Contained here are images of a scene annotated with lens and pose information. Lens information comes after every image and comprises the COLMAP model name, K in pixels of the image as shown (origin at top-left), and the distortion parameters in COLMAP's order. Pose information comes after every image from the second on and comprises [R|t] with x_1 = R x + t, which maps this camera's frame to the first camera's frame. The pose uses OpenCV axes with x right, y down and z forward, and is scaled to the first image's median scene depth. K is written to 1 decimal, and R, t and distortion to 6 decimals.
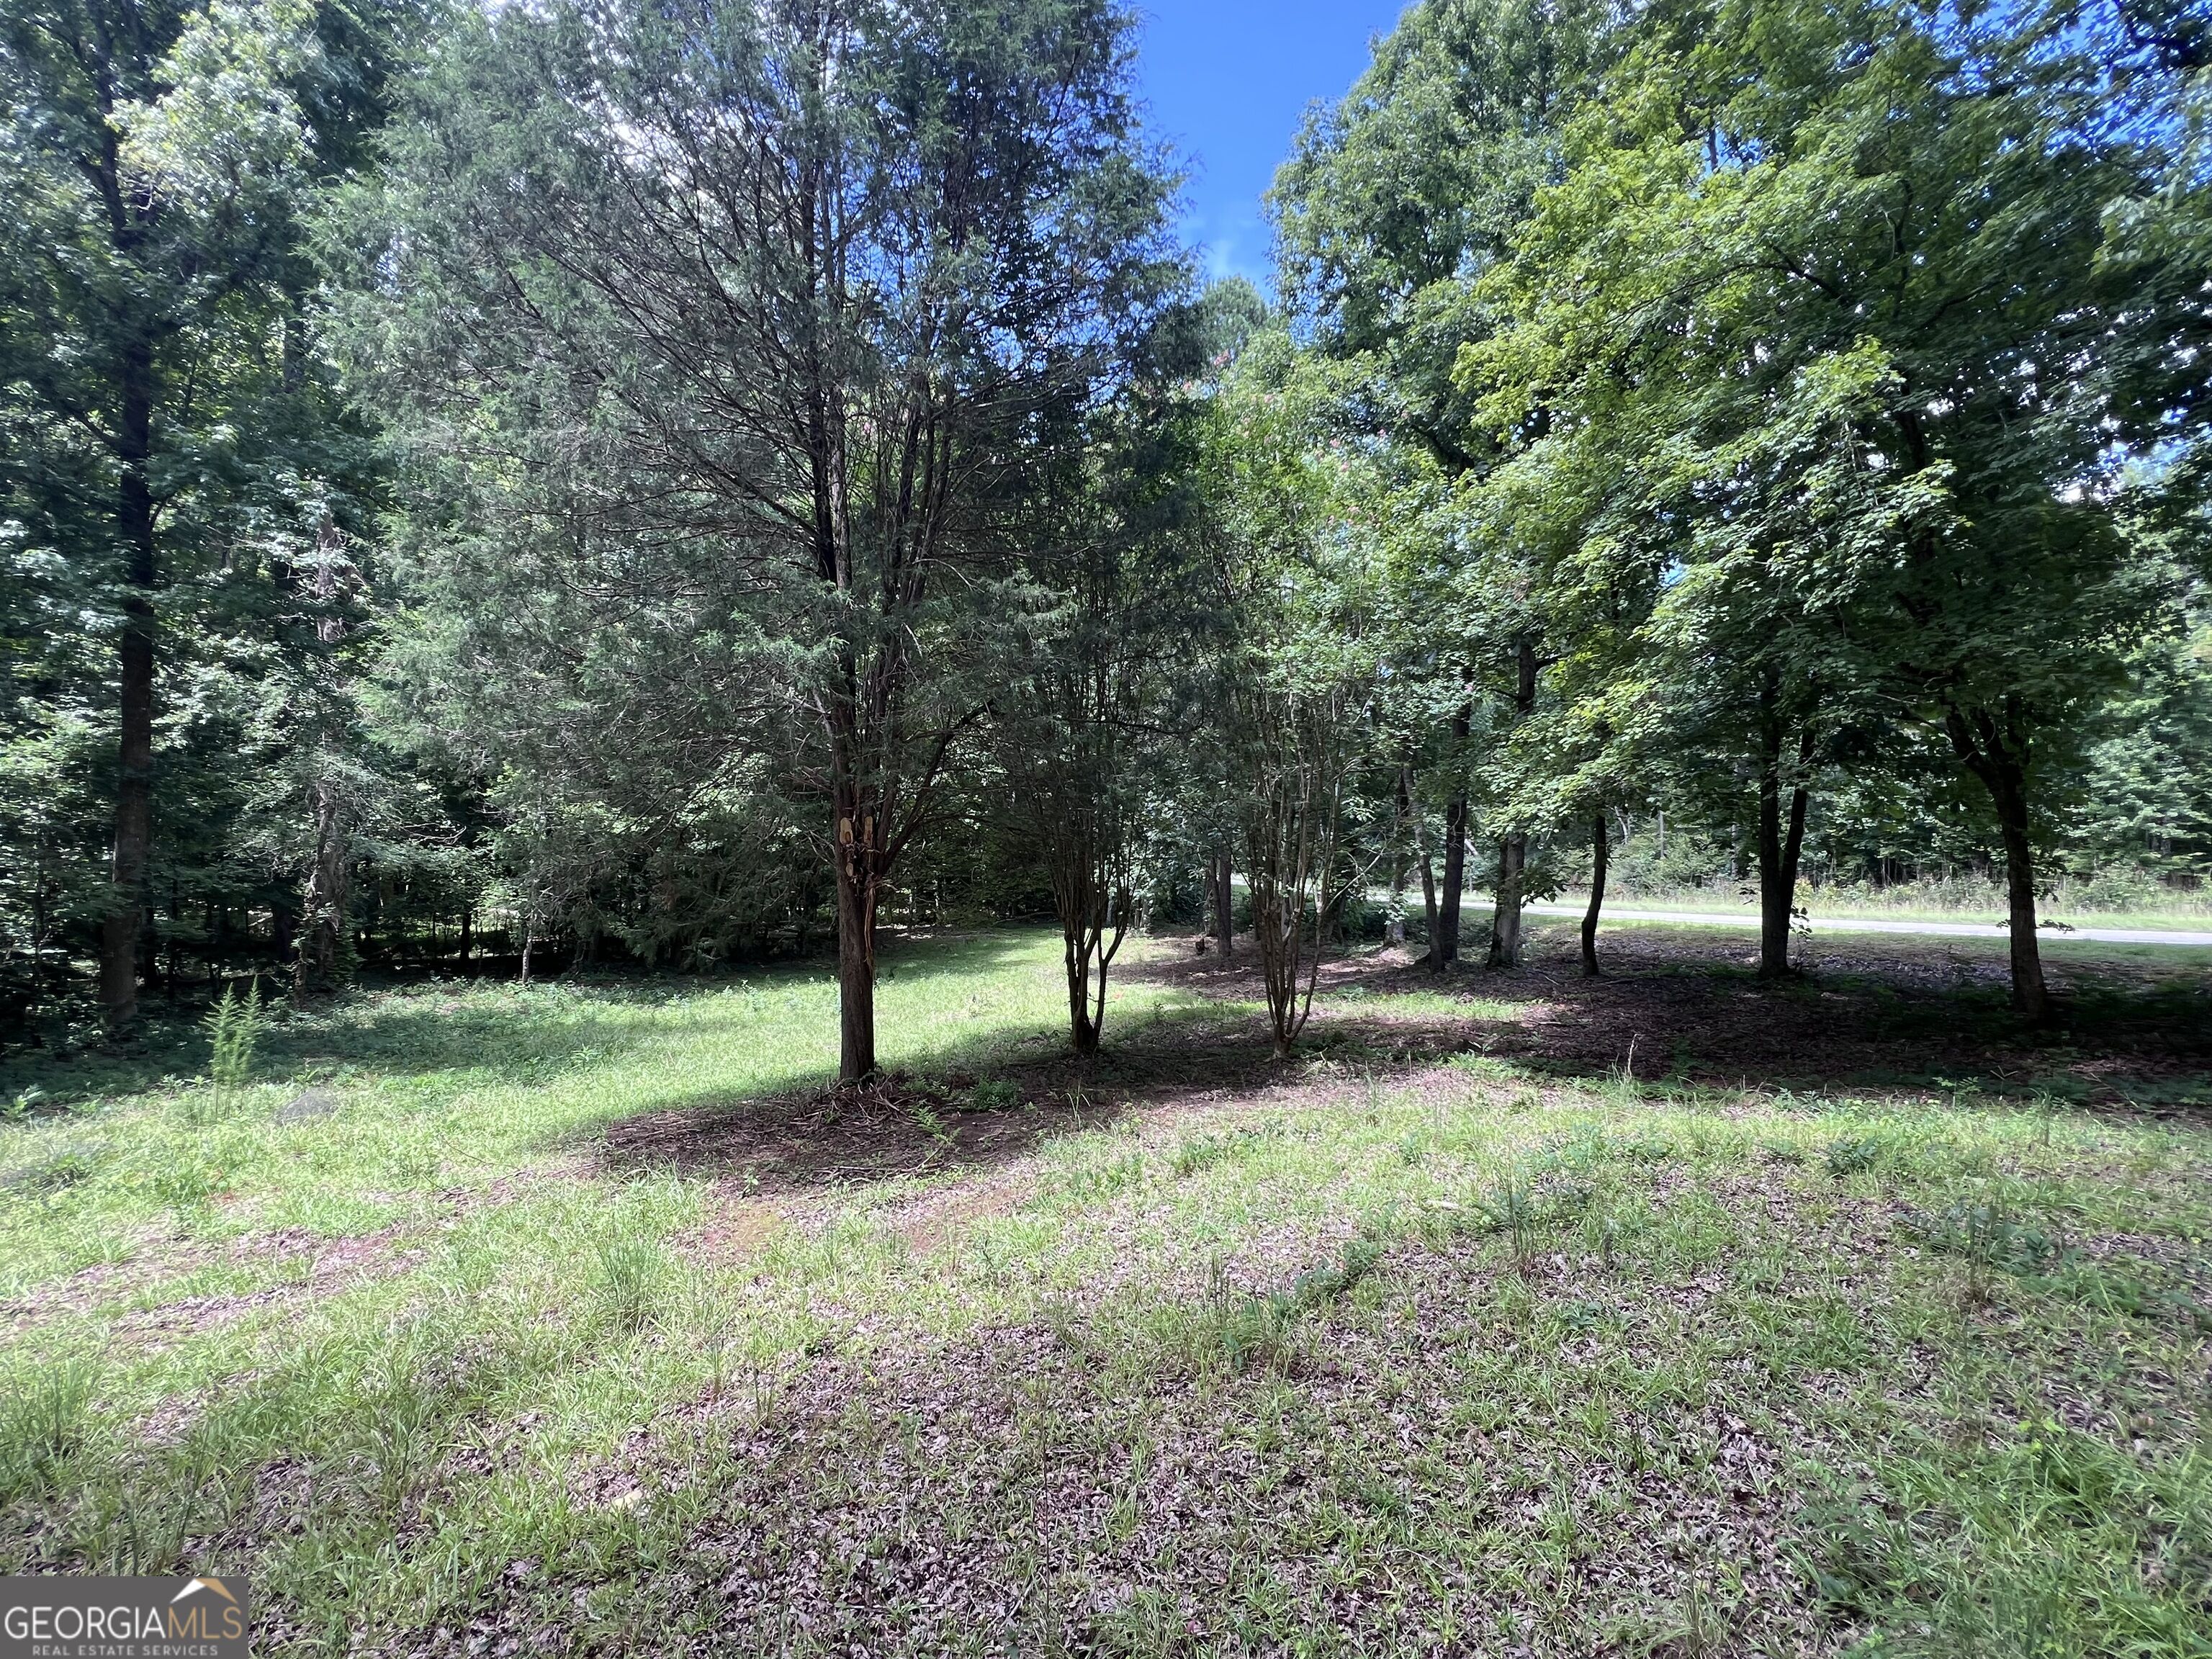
lens RADIAL K [[982.7, 0, 1107.9], [0, 982.7, 838.0], [0, 0, 1]] dist [-0.000212, 0.000398]
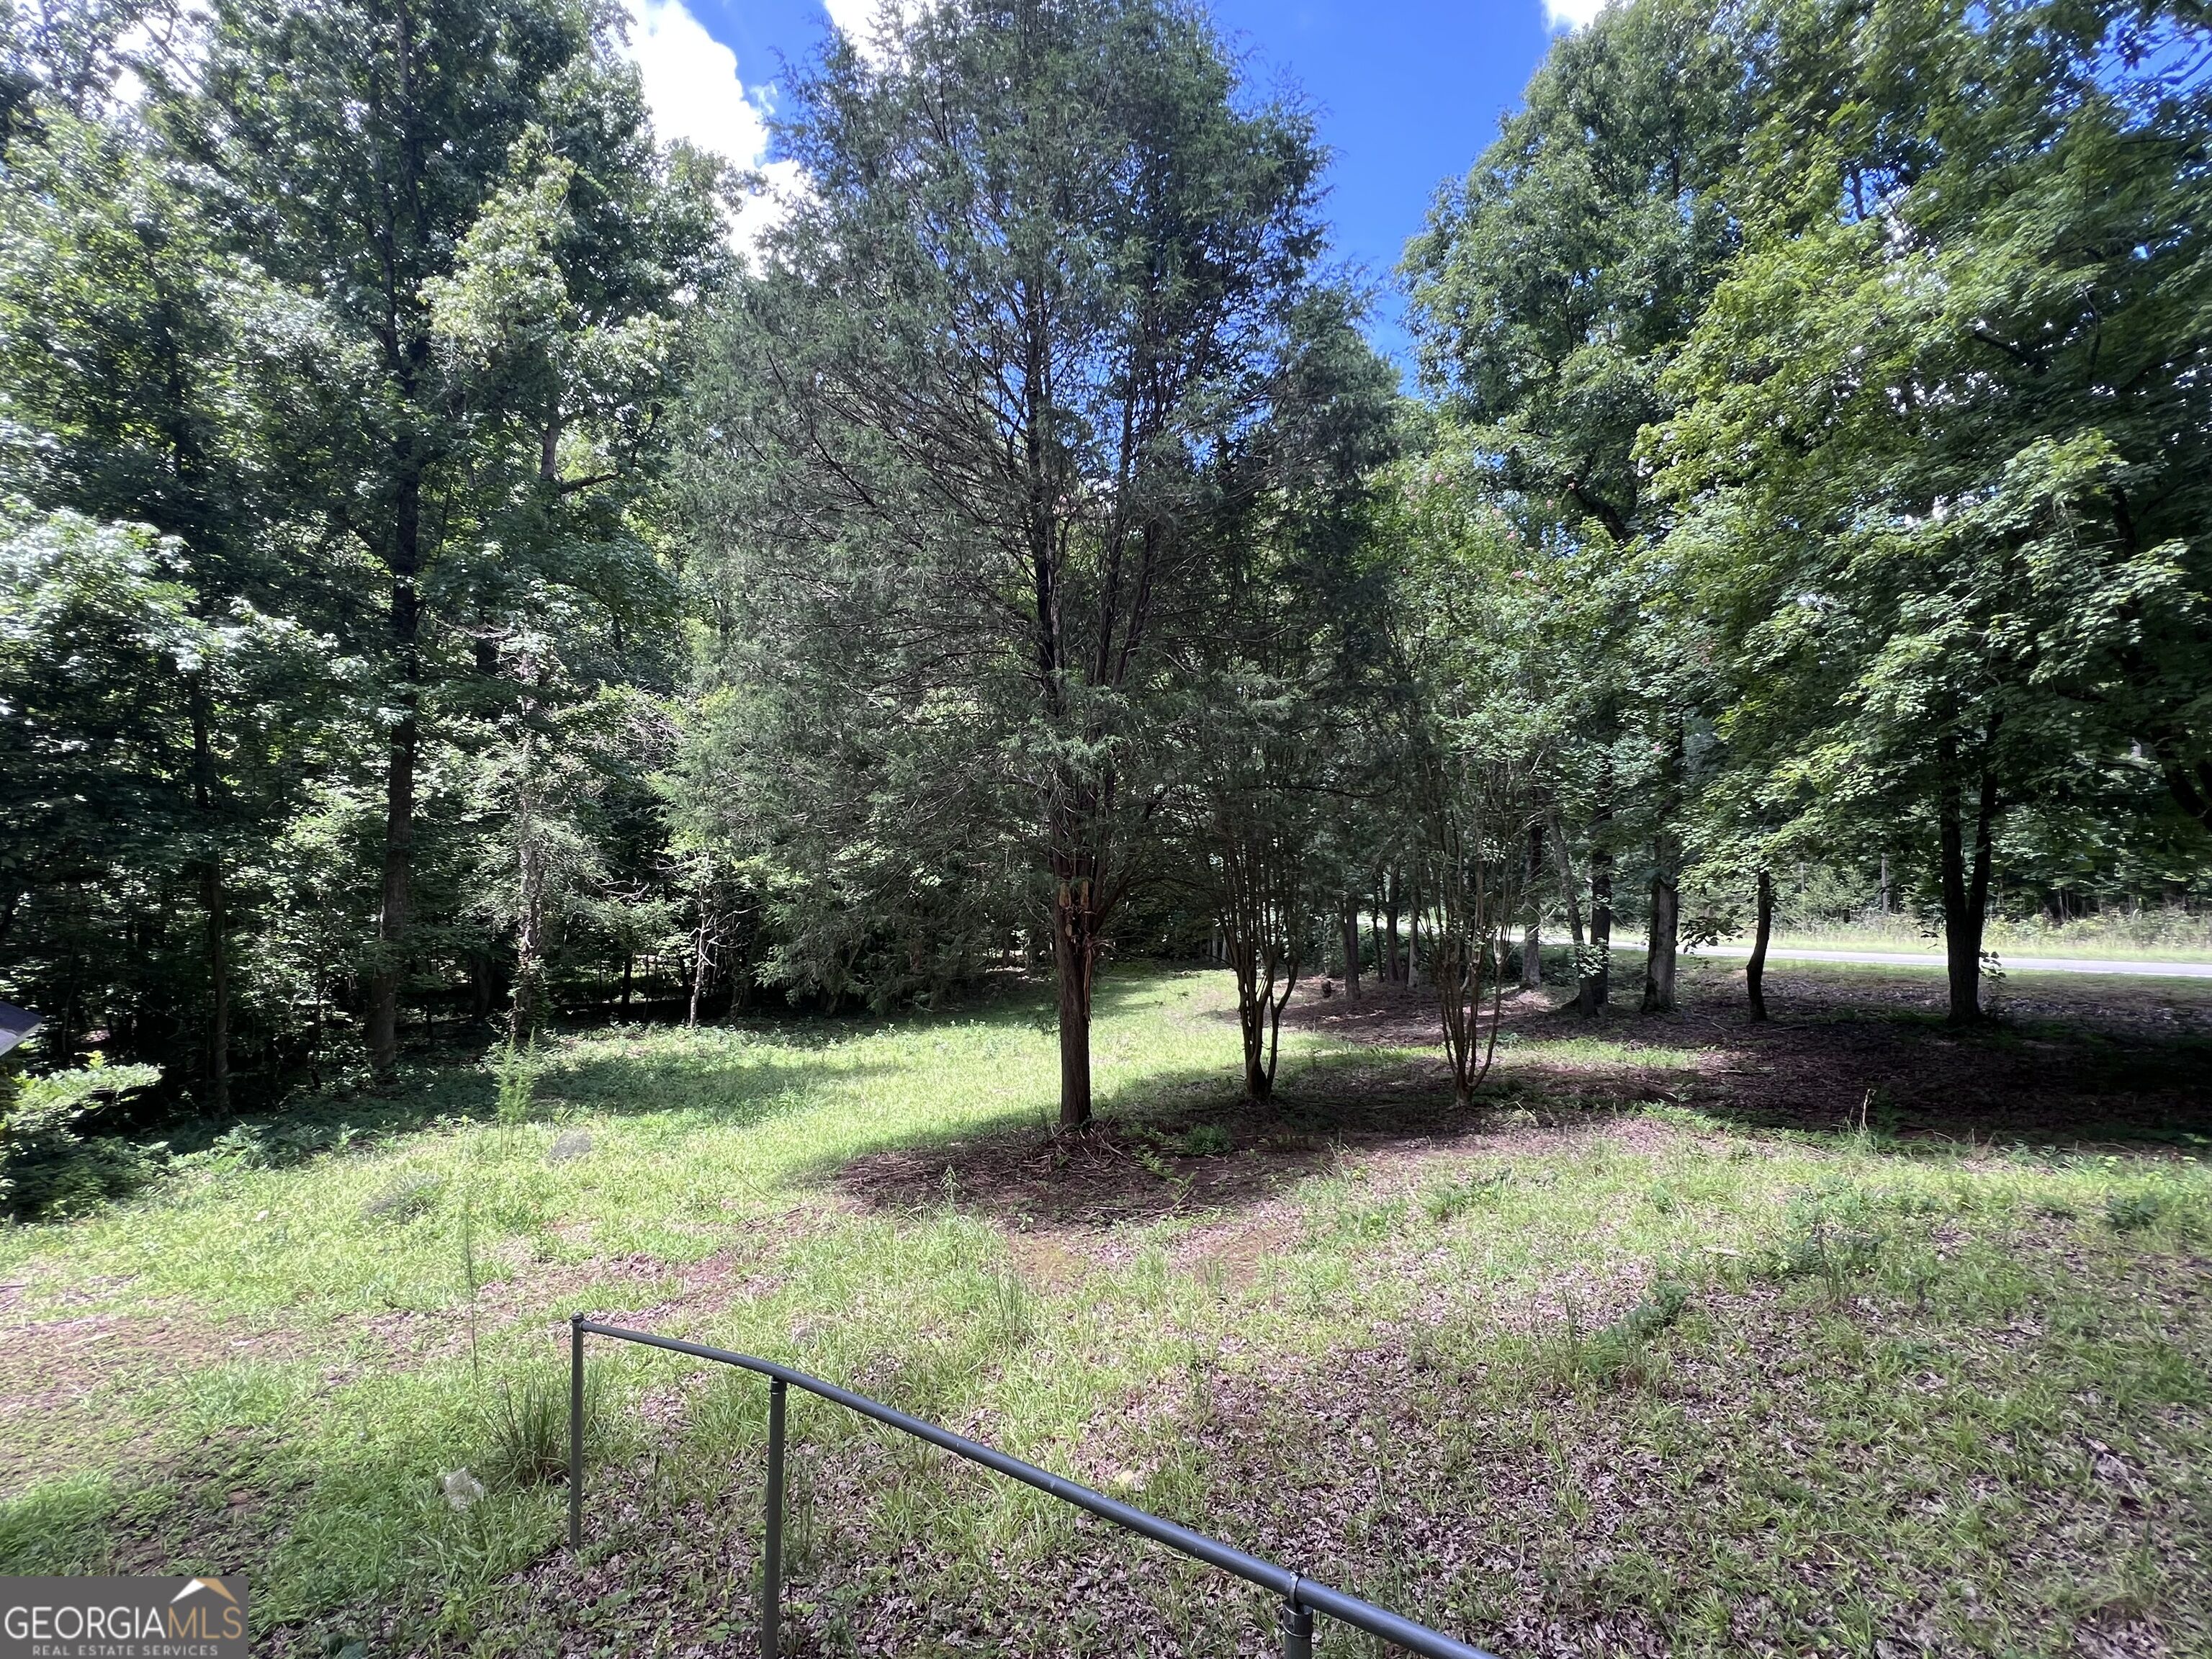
lens RADIAL K [[982.7, 0, 1107.9], [0, 982.7, 838.0], [0, 0, 1]] dist [-0.000212, 0.000398]
pose [[0.995544, -0.018972, -0.092372, -0.097406], [0.015391, 0.999108, -0.039319, -0.022094], [0.093035, 0.037722, 0.994948, -0.069380]]
